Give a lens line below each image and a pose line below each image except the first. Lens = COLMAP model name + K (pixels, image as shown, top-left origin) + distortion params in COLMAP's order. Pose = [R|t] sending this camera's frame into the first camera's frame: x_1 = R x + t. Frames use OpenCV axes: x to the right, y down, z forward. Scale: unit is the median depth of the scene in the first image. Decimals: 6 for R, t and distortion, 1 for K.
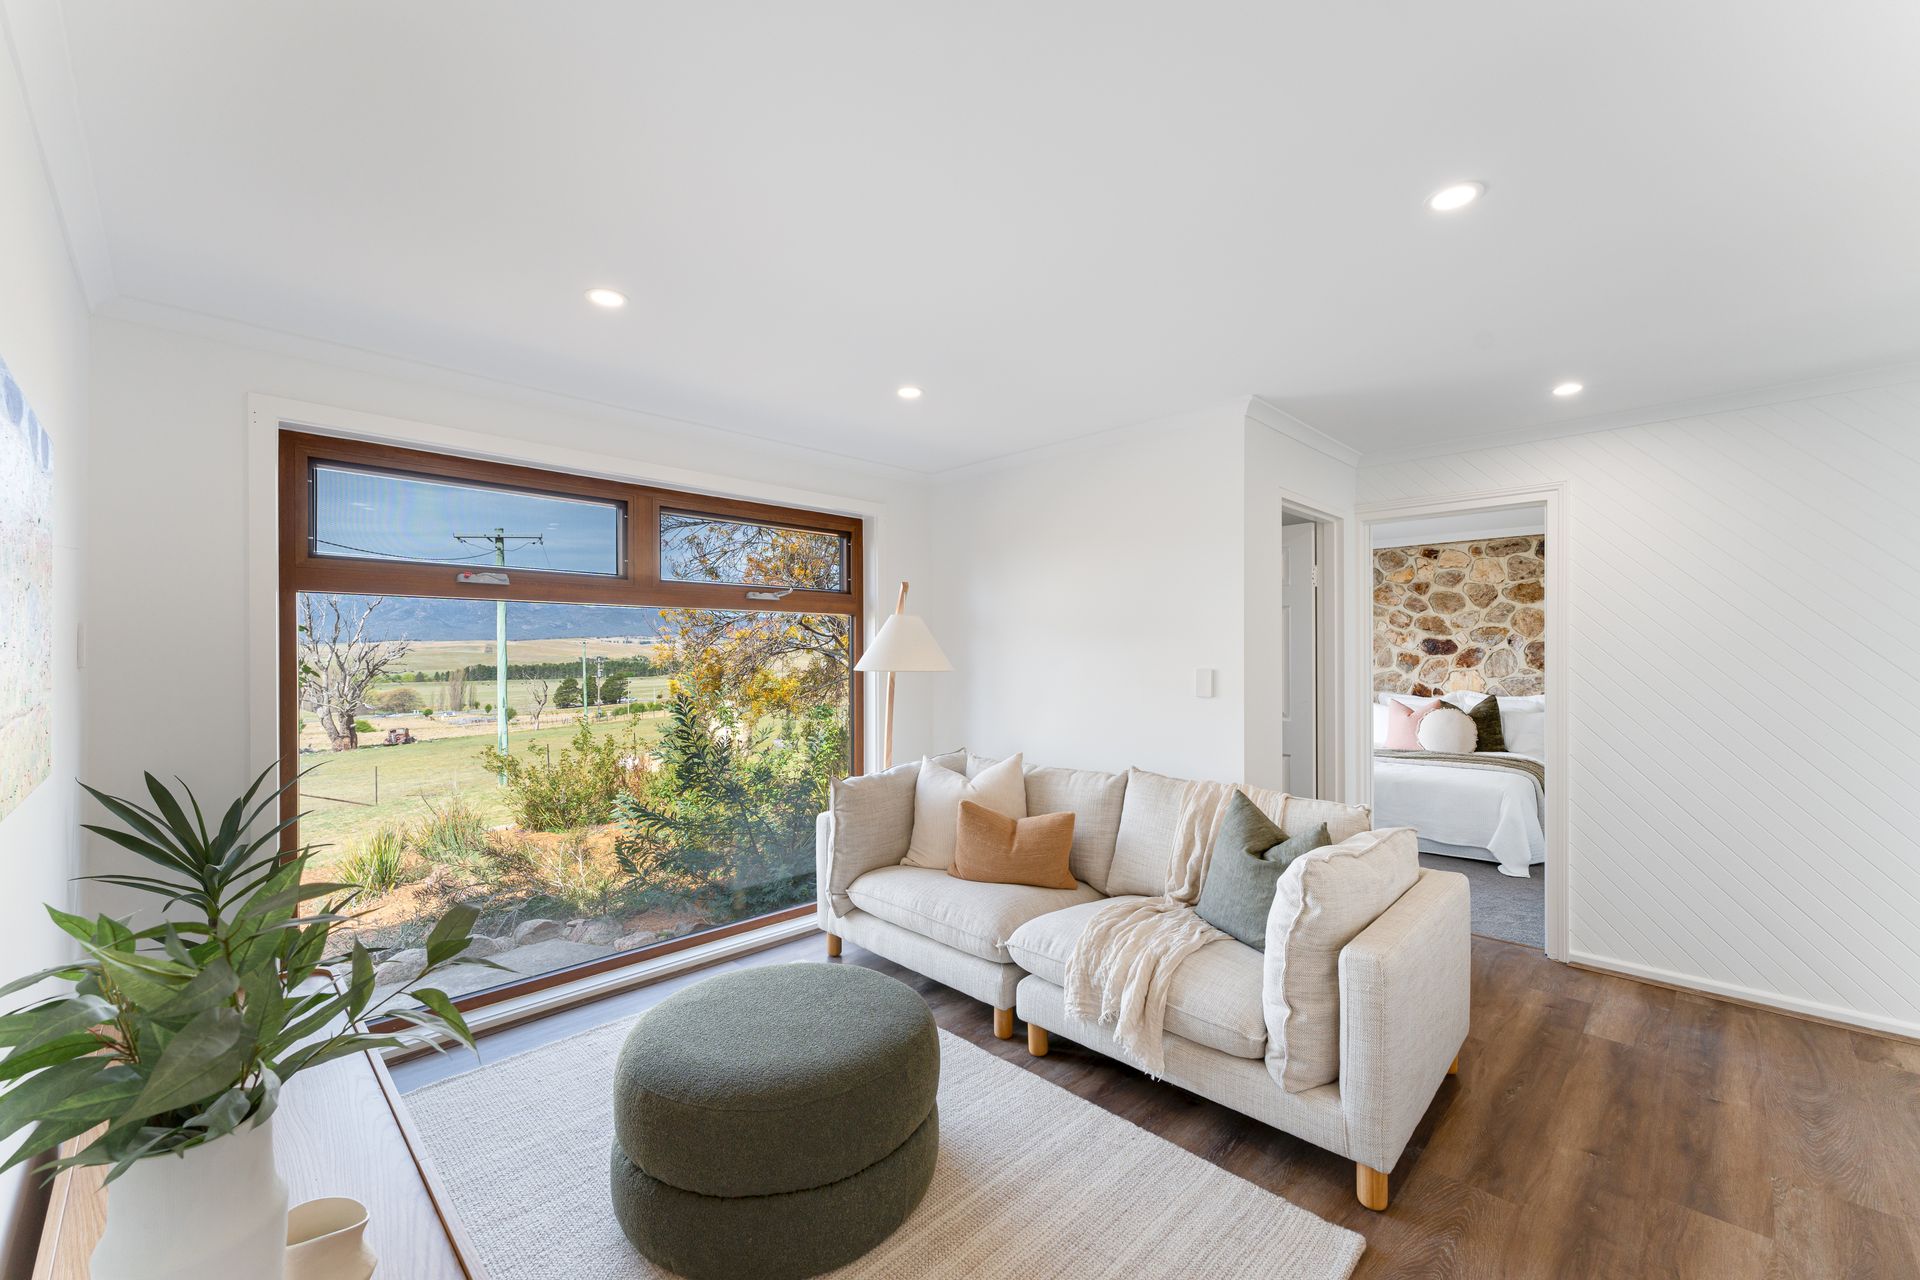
lens RADIAL K [[773.9, 0, 959.3], [0, 773.9, 652.3], [0, 0, 1]] dist [0.000756, -0.000144]
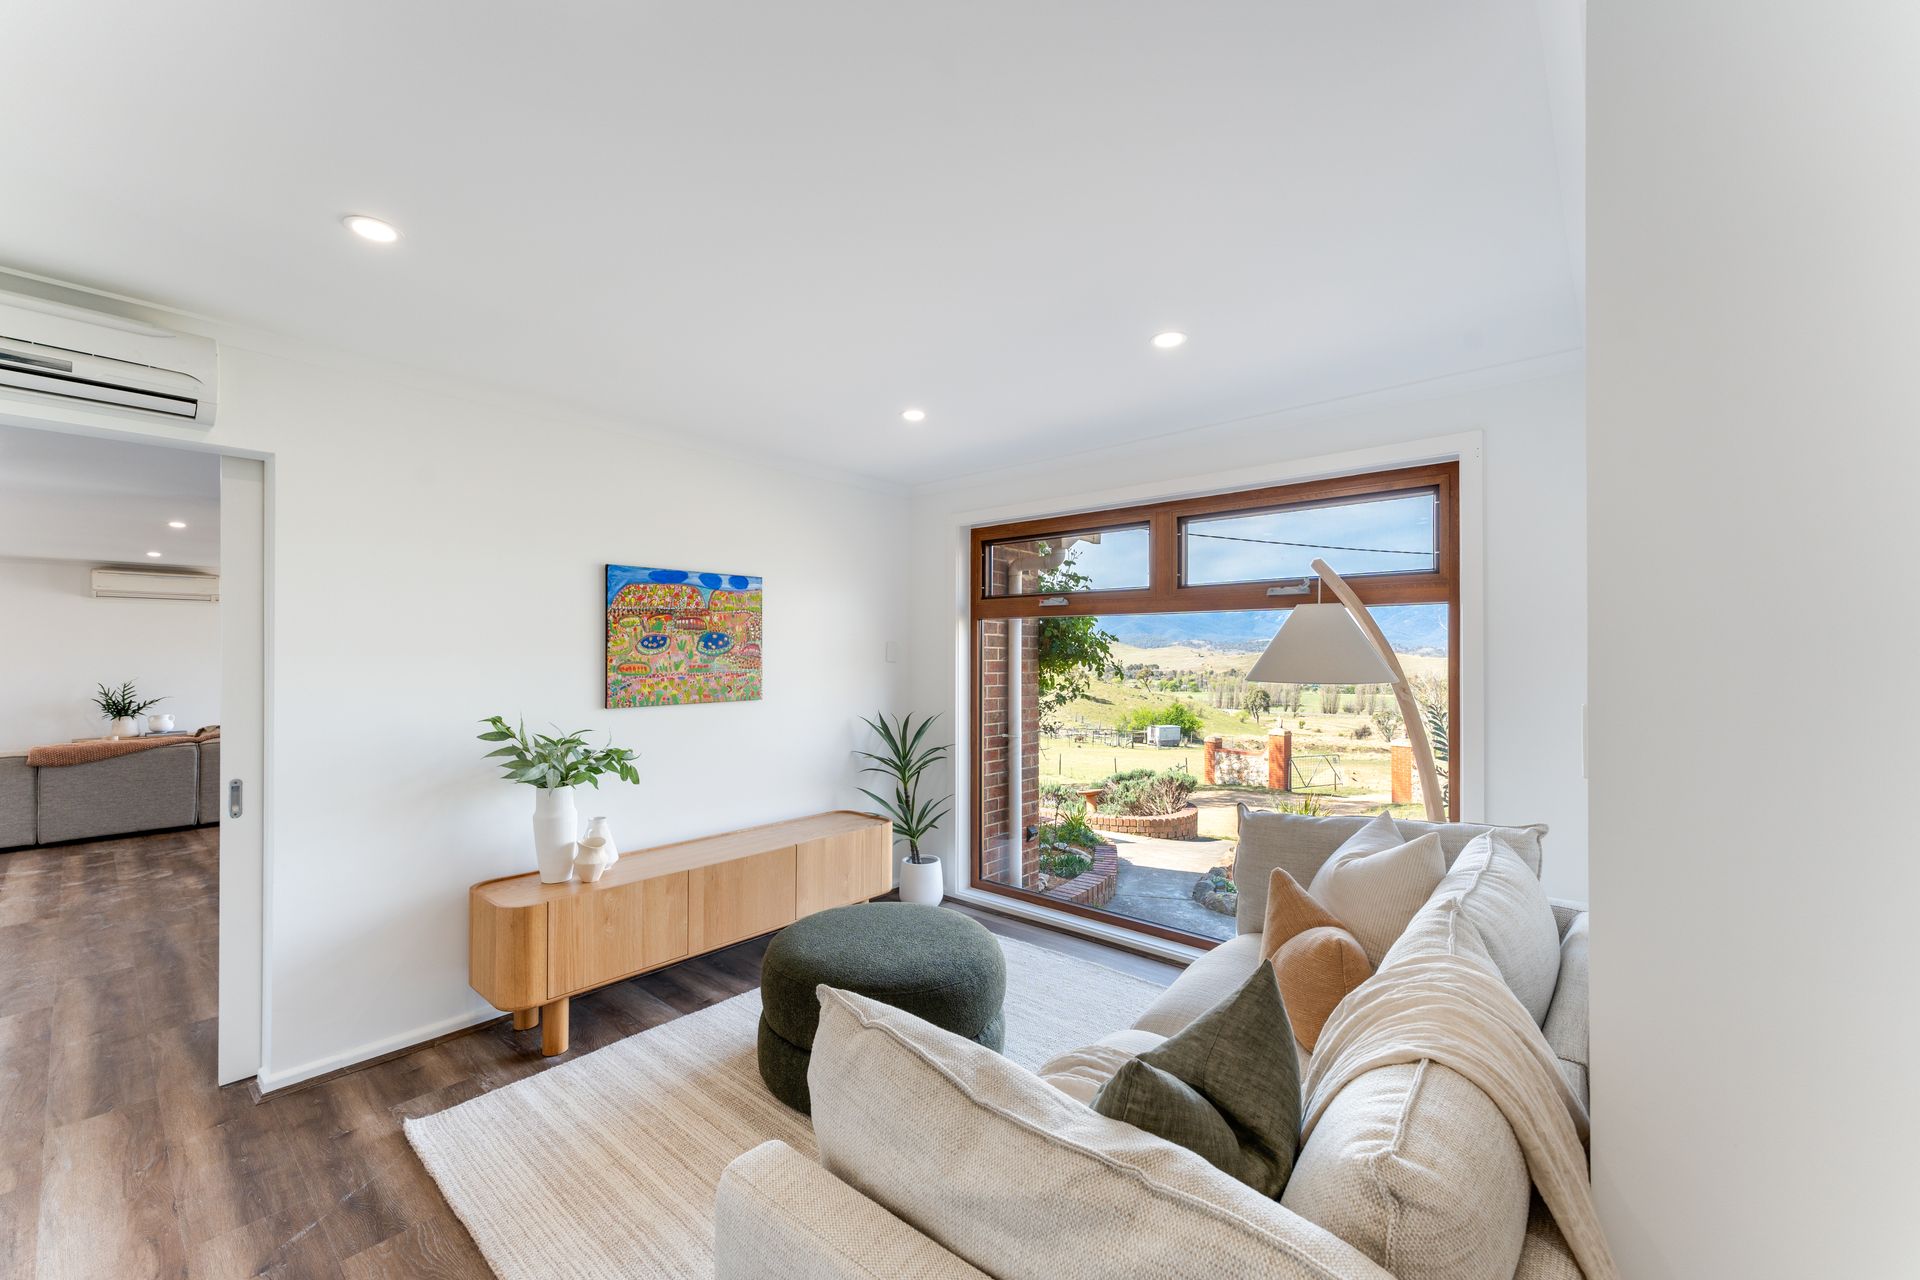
lens RADIAL K [[758.9, 0, 952.6], [0, 758.9, 645.4], [0, 0, 1]] dist [0.001981, 0.000165]
pose [[0.061940, -0.009751, -0.998032, 0.574684], [-0.001661, 0.999950, -0.009873, -0.001785], [0.998078, 0.002269, 0.061921, 0.569163]]
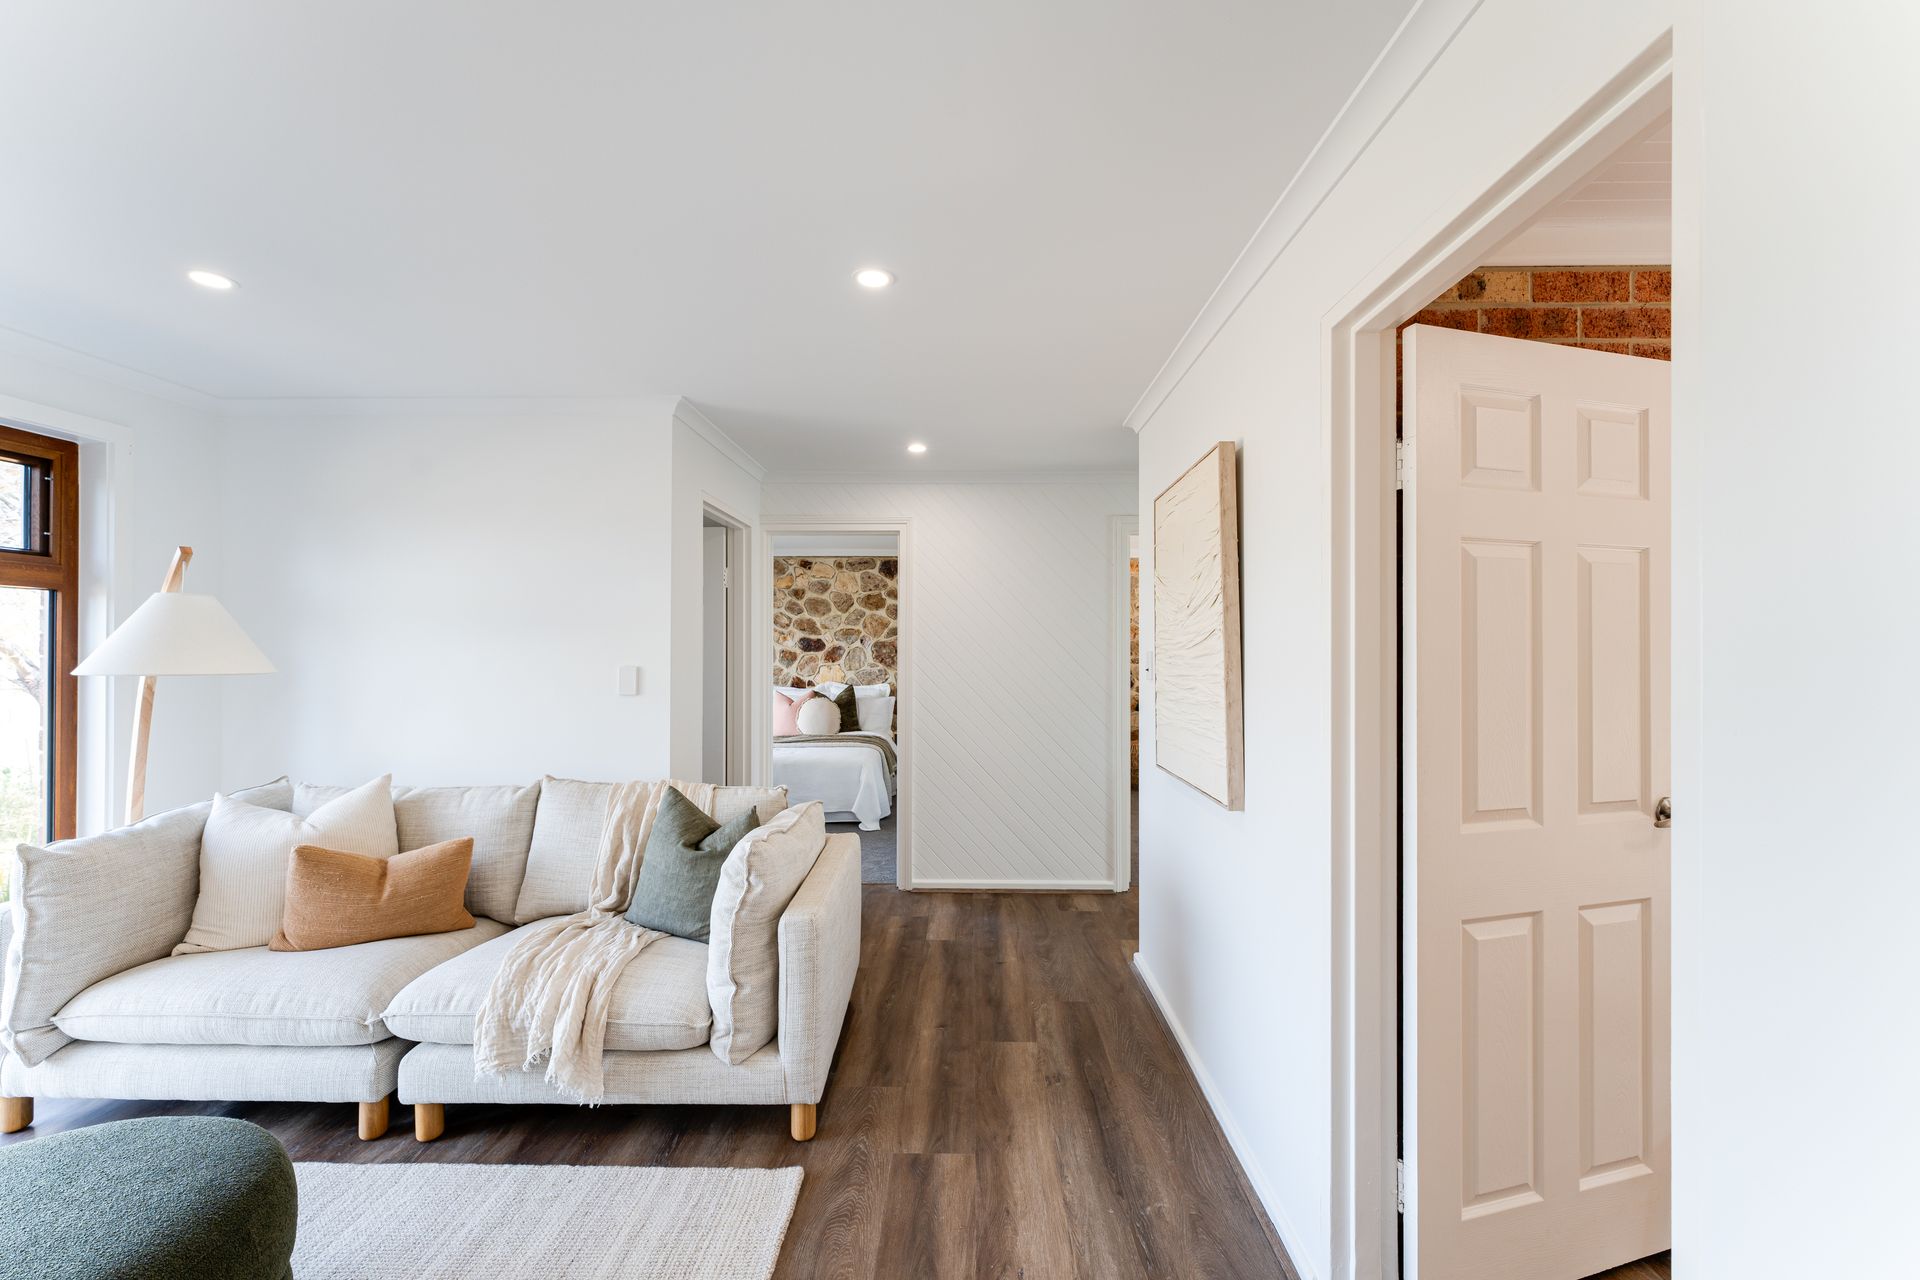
lens RADIAL K [[771.7, 0, 963.0], [0, 771.7, 644.9], [0, 0, 1]] dist [0.002991, -0.000049]
pose [[0.718625, 0.006623, 0.695367, -0.046594], [-0.002841, 0.999974, -0.006589, -0.000032], [-0.695393, 0.002759, 0.718625, 0.011363]]
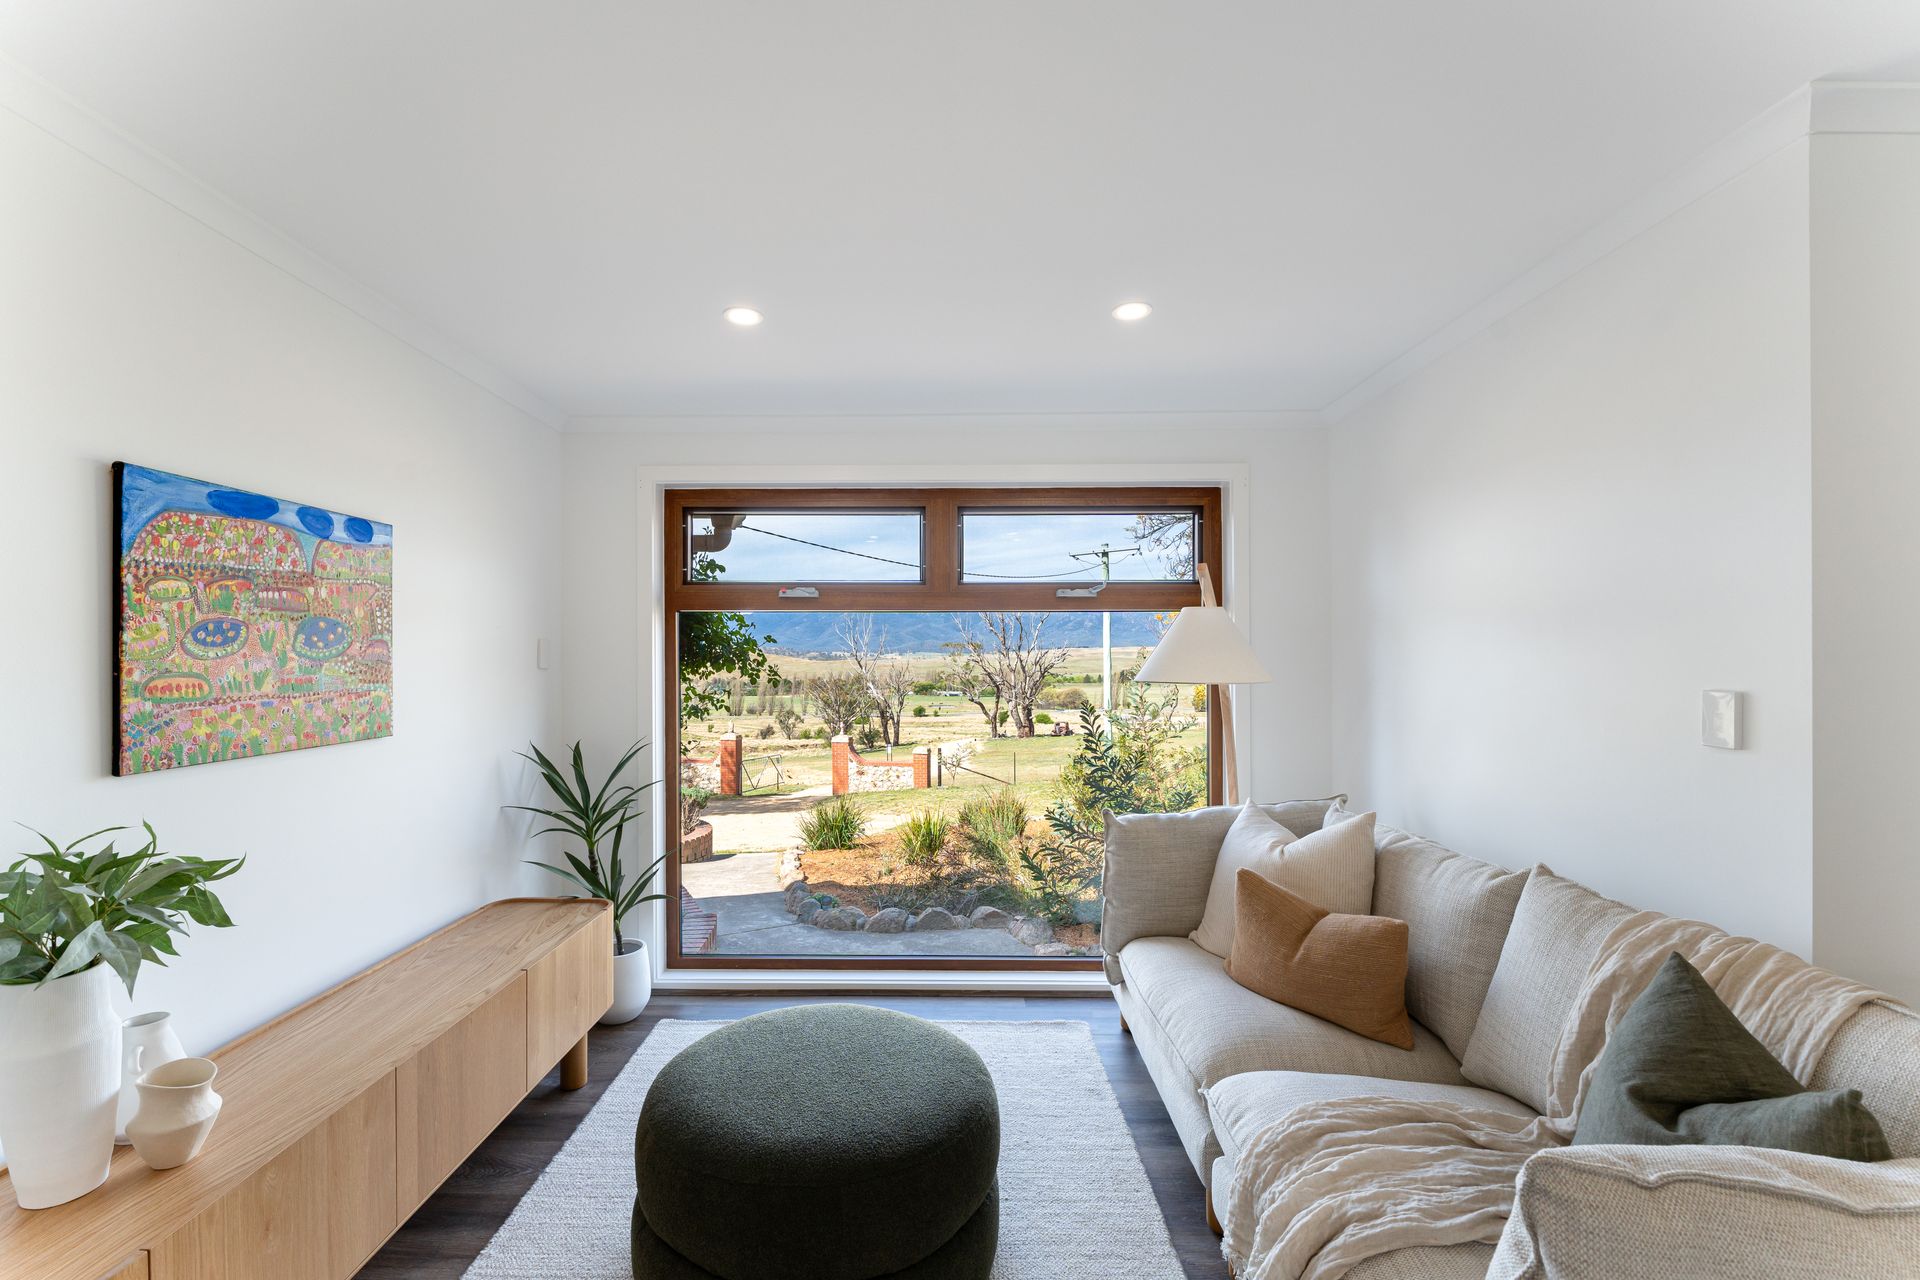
lens RADIAL K [[799.3, 0, 928.0], [0, 799.3, 654.2], [0, 0, 1]] dist [-0.015570, -0.000070]
pose [[0.695386, -0.002948, -0.718630, 0.277945], [-0.000106, 0.999991, -0.004206, 0.000138], [0.718636, 0.003001, 0.695379, 0.249805]]
